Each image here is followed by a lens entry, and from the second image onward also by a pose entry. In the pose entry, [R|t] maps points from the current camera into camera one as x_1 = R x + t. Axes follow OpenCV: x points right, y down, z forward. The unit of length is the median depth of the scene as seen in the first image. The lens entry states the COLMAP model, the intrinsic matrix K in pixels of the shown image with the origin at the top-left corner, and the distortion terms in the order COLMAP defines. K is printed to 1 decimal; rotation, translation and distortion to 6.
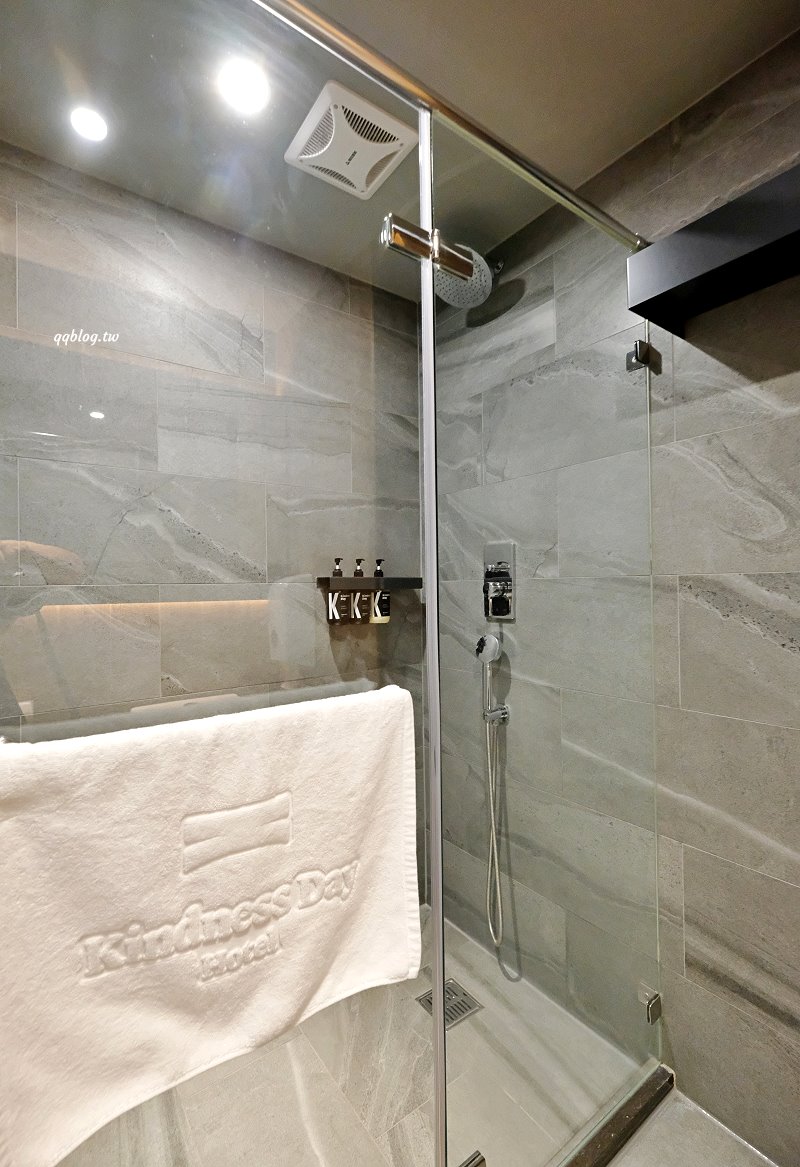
lens RADIAL K [[525.6, 0, 419.2], [0, 525.6, 596.1], [0, 0, 1]] dist [-0.002498, -0.000494]
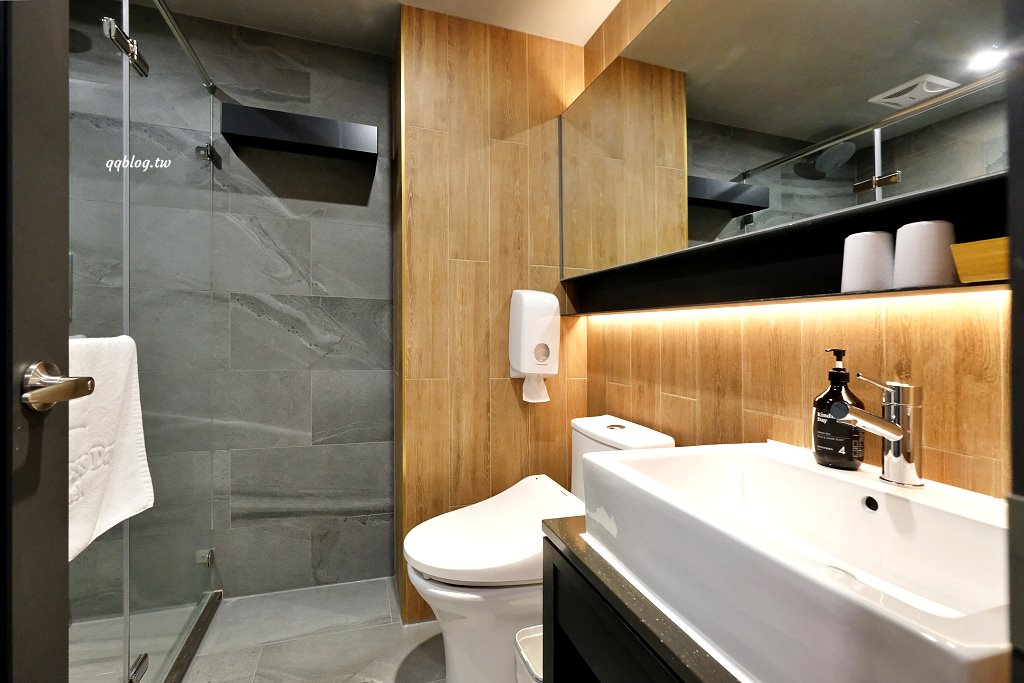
lens RADIAL K [[449.0, 0, 511.3], [0, 449.0, 336.4], [0, 0, 1]] dist [-0.004019, 0.000194]
pose [[0.319336, 0.009432, 0.947595, -0.613121], [-0.010740, 0.999922, -0.006334, 0.106840], [-0.947581, -0.008154, 0.319412, -0.339272]]
